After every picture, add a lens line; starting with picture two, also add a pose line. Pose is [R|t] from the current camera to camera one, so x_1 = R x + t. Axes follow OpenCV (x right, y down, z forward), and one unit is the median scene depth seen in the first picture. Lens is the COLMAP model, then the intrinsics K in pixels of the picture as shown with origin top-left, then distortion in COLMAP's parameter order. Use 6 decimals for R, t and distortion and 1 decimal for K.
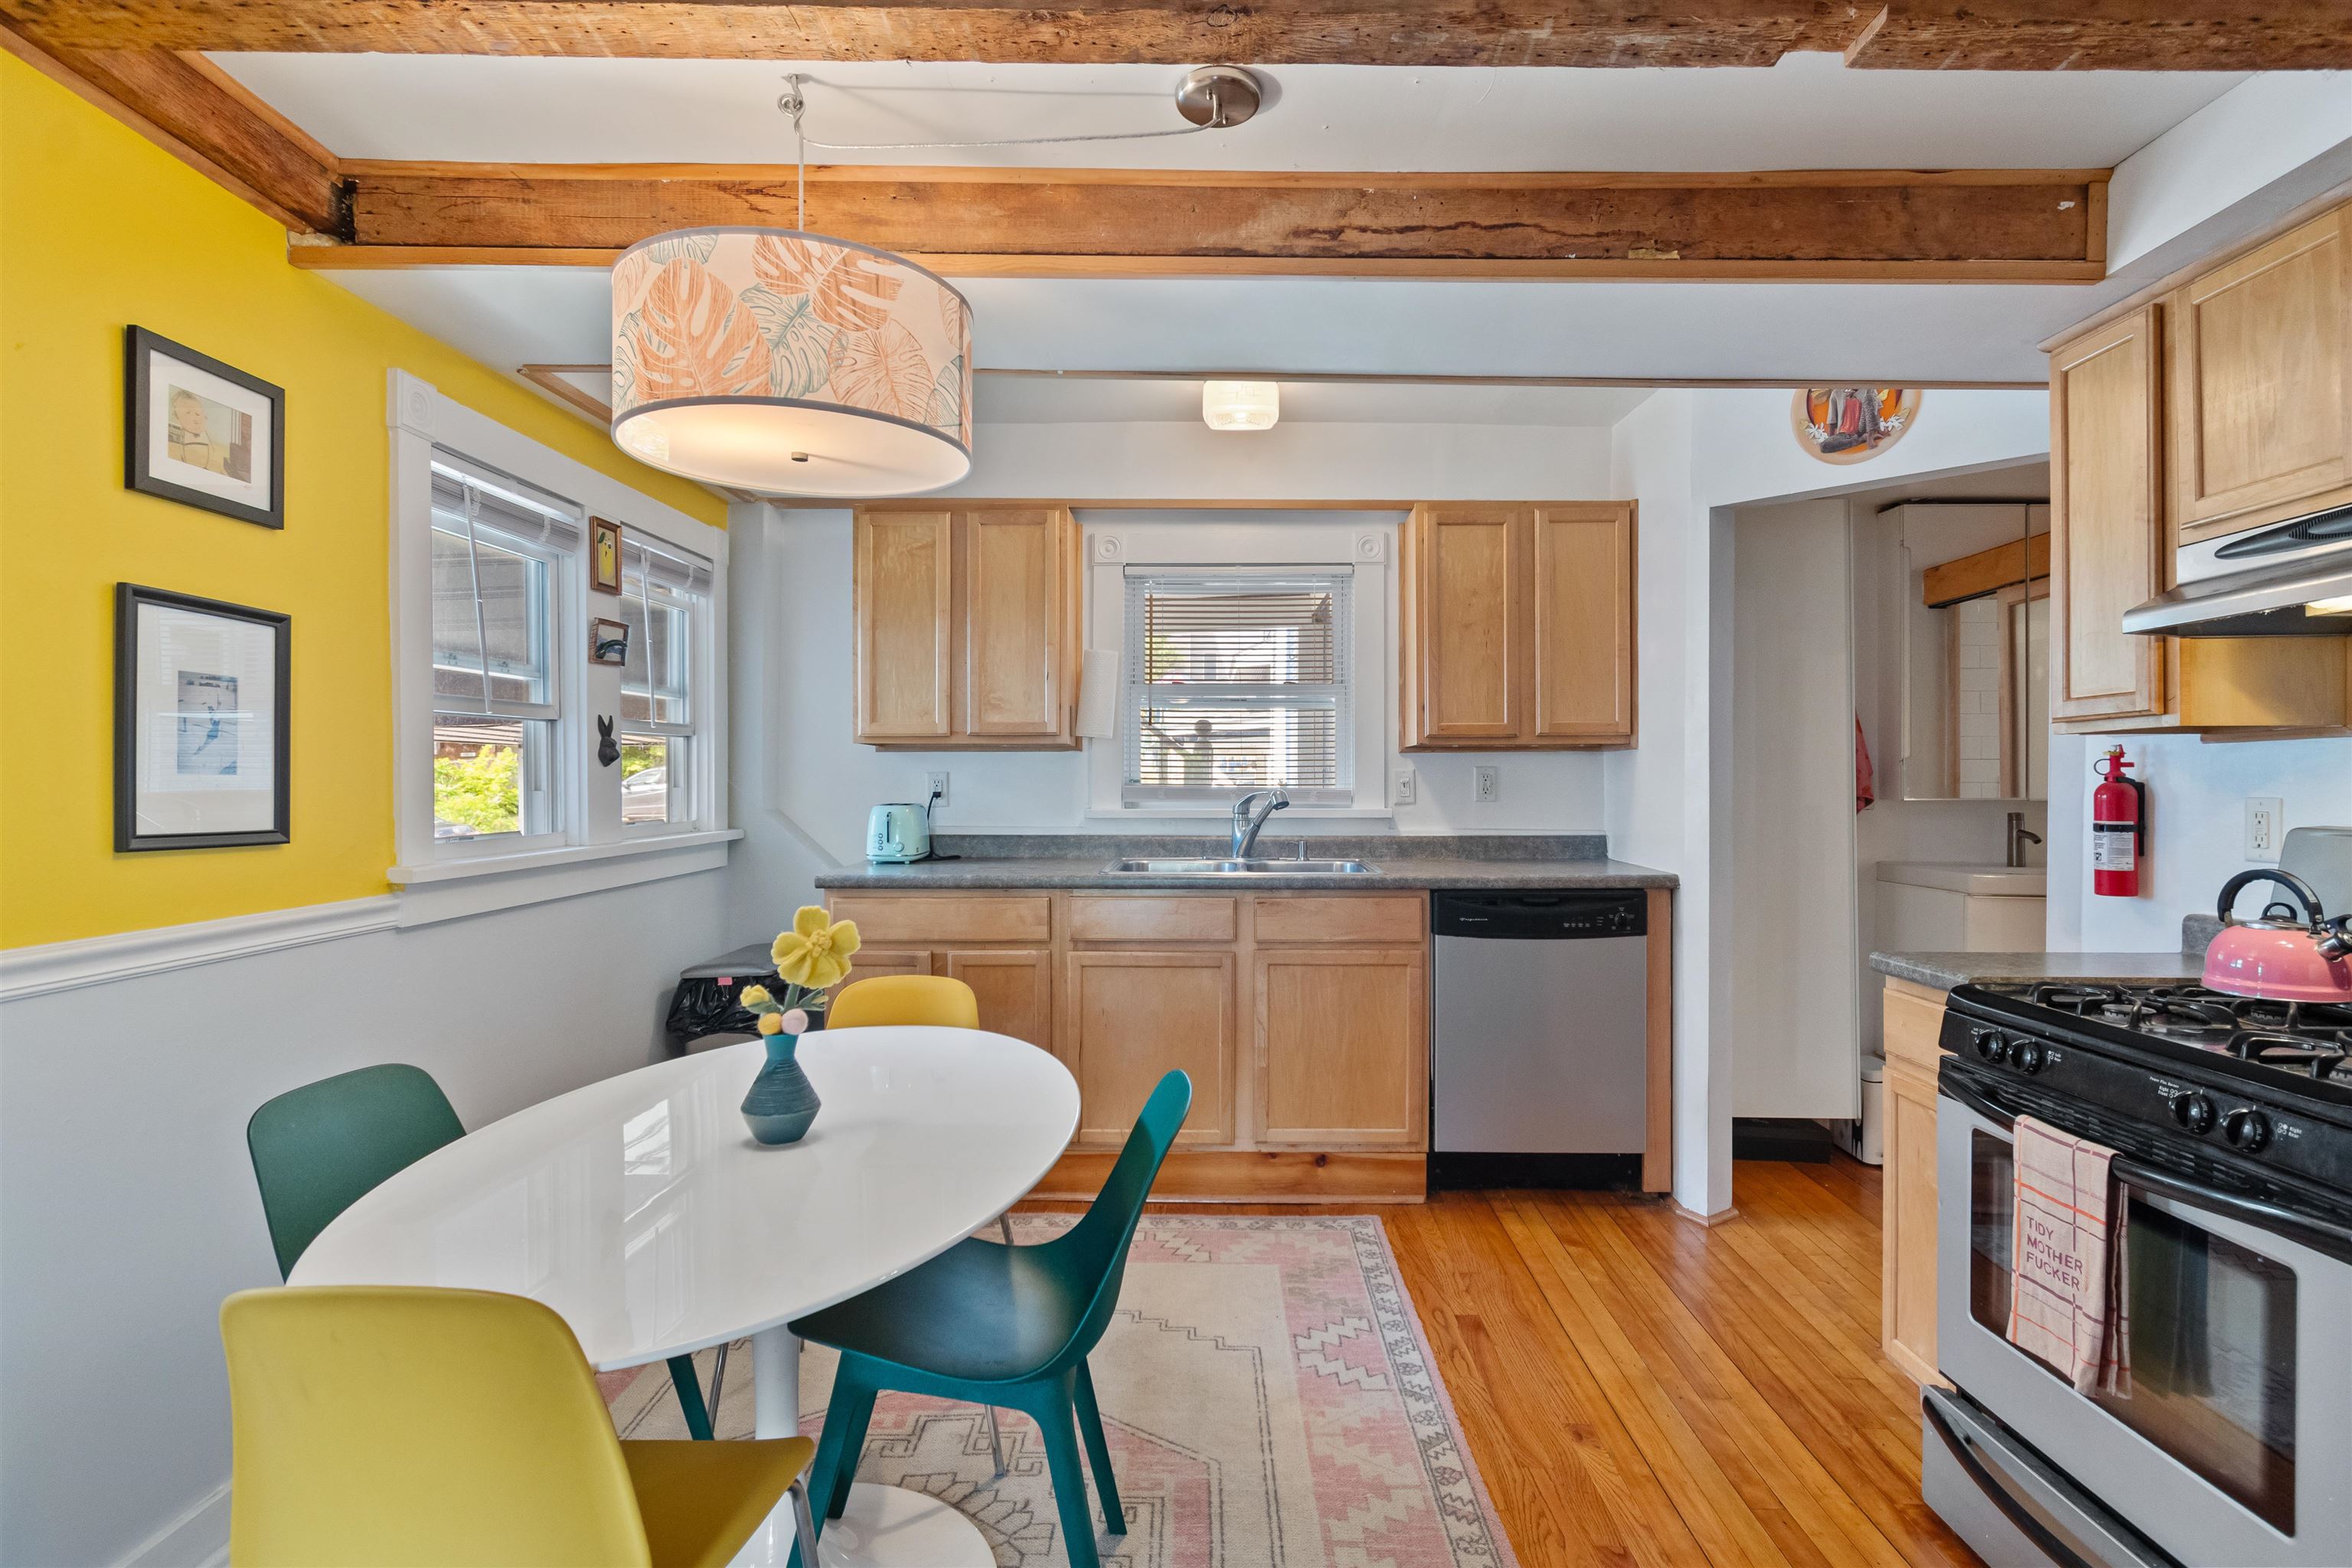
lens RADIAL K [[1194.8, 0, 1176.0], [0, 1194.8, 784.0], [0, 0, 1]] dist [0.002813, -0.002345]
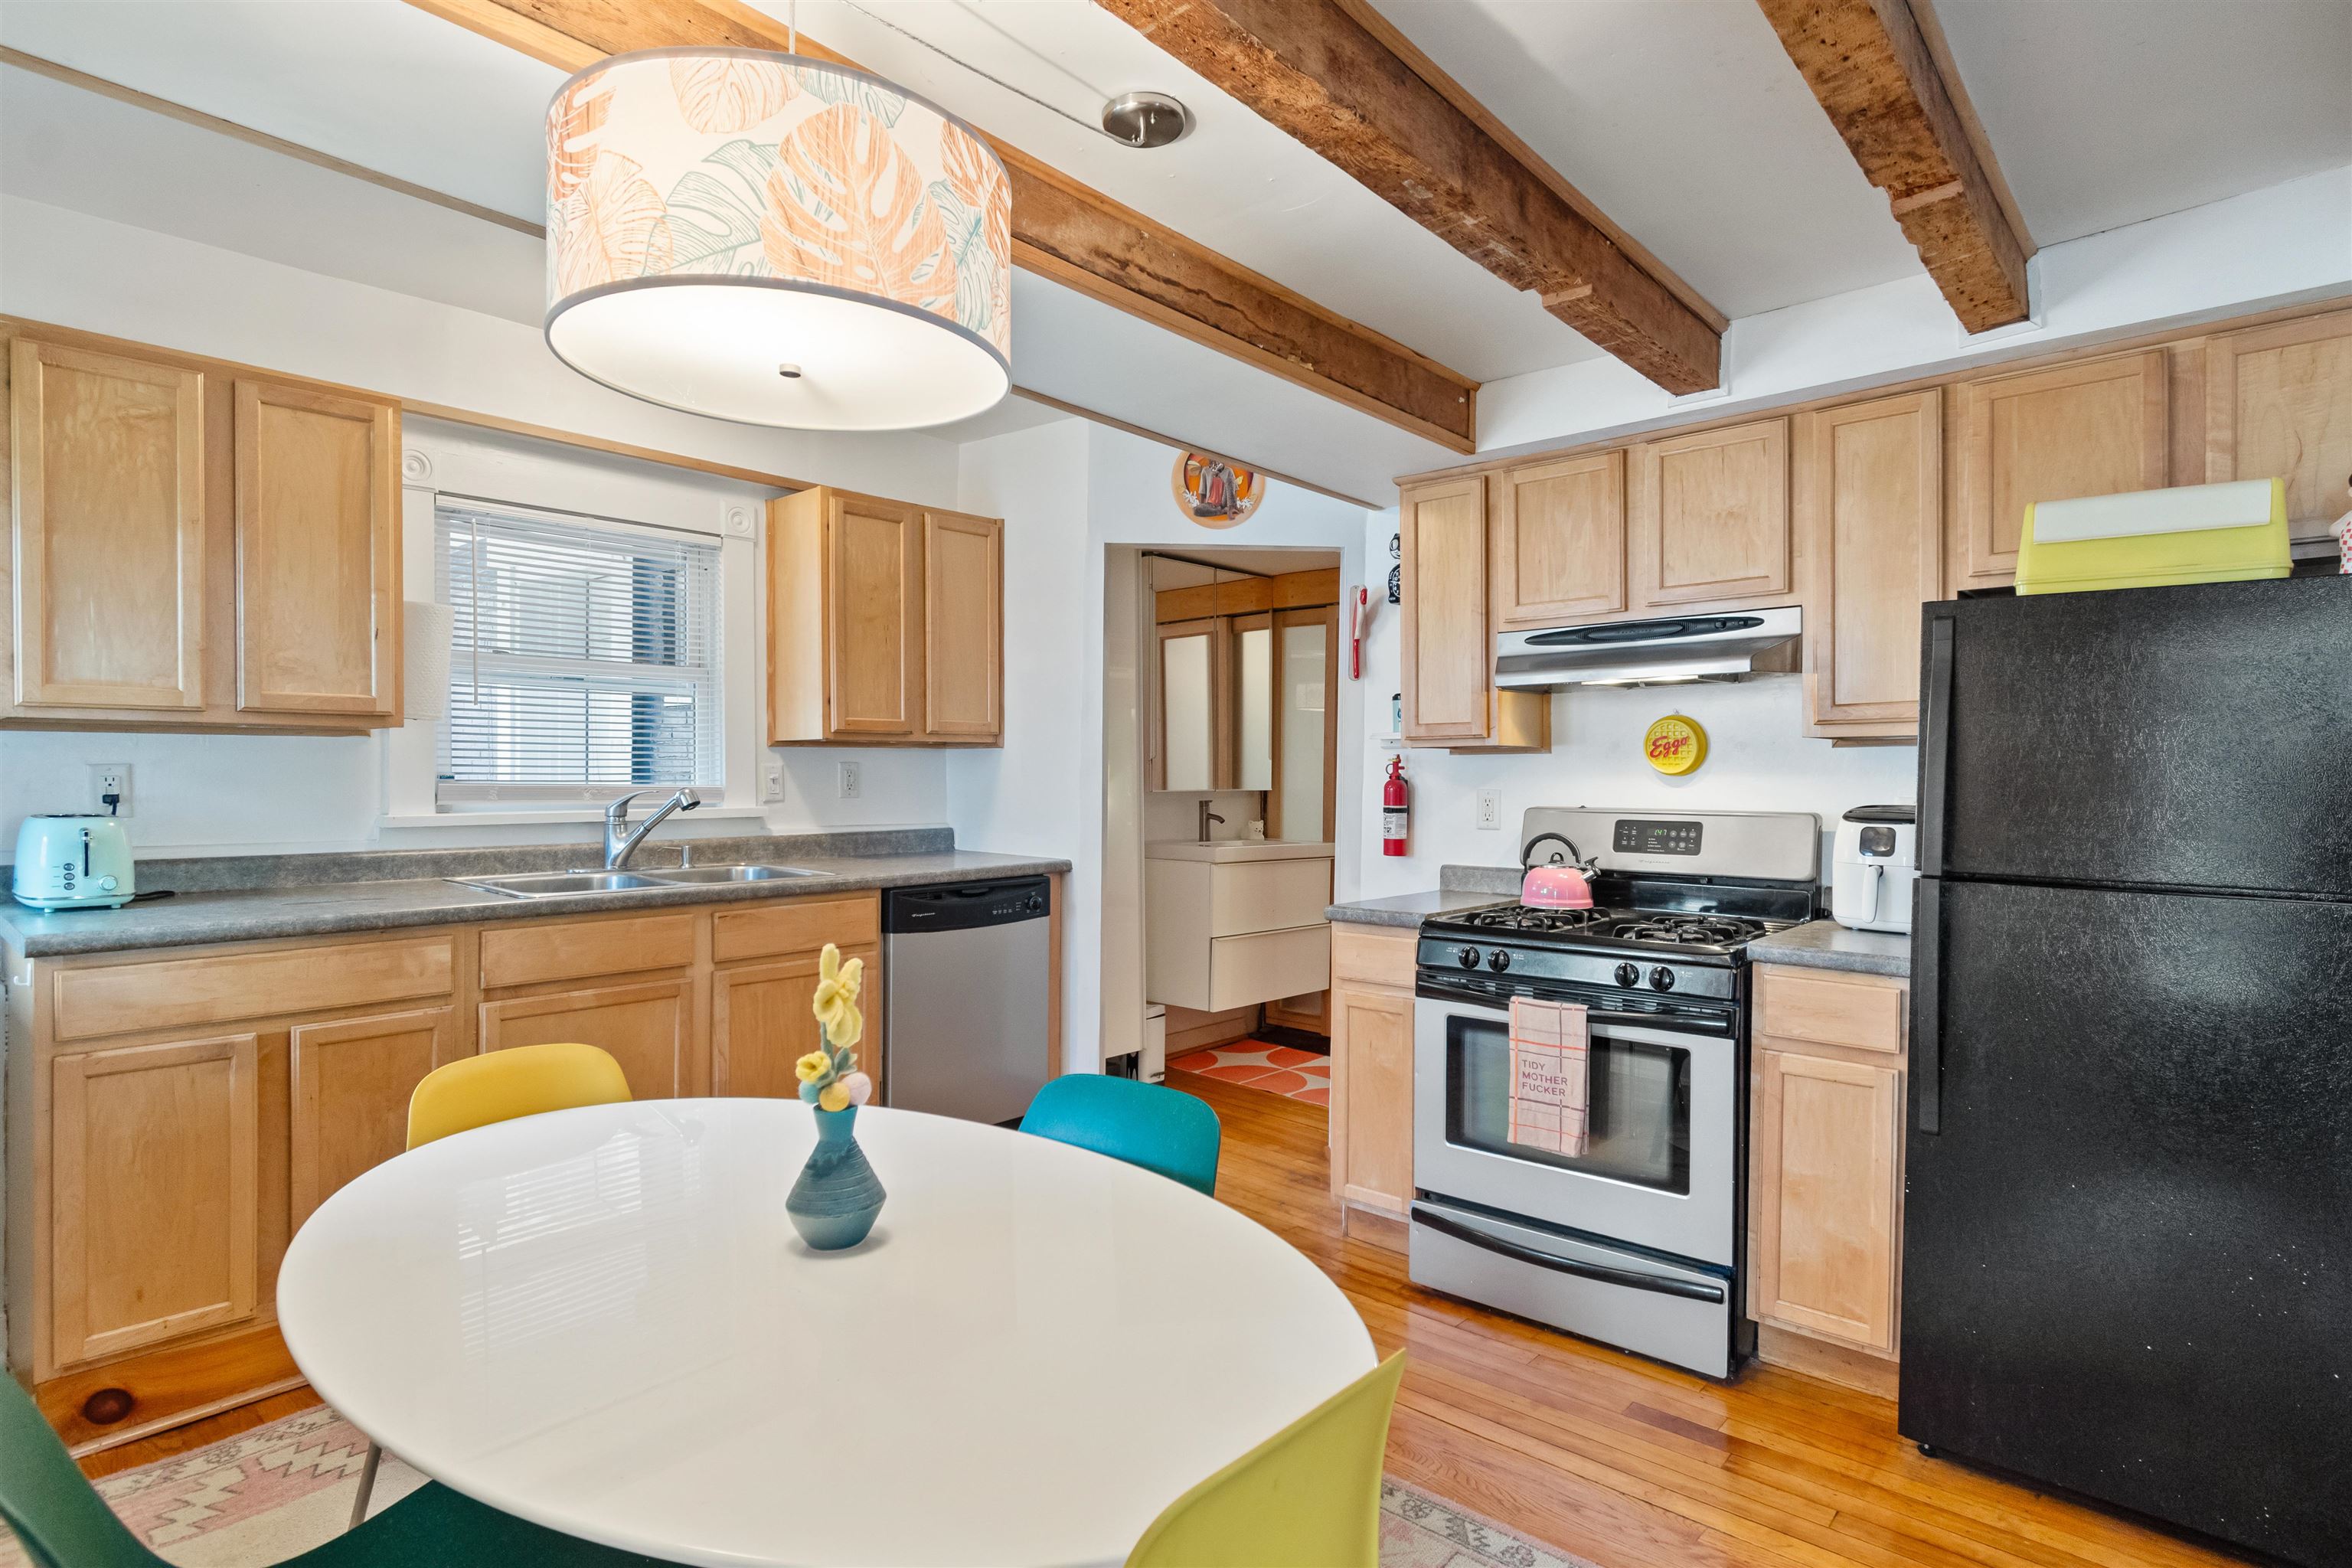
lens RADIAL K [[1248.1, 0, 1185.5], [0, 1248.1, 790.1], [0, 0, 1]] dist [0.001968, -0.000047]
pose [[0.640456, -0.009779, 0.767933, -0.619215], [-0.000601, 0.999912, 0.013235, -0.009519], [-0.767995, -0.008938, 0.640394, 0.223482]]
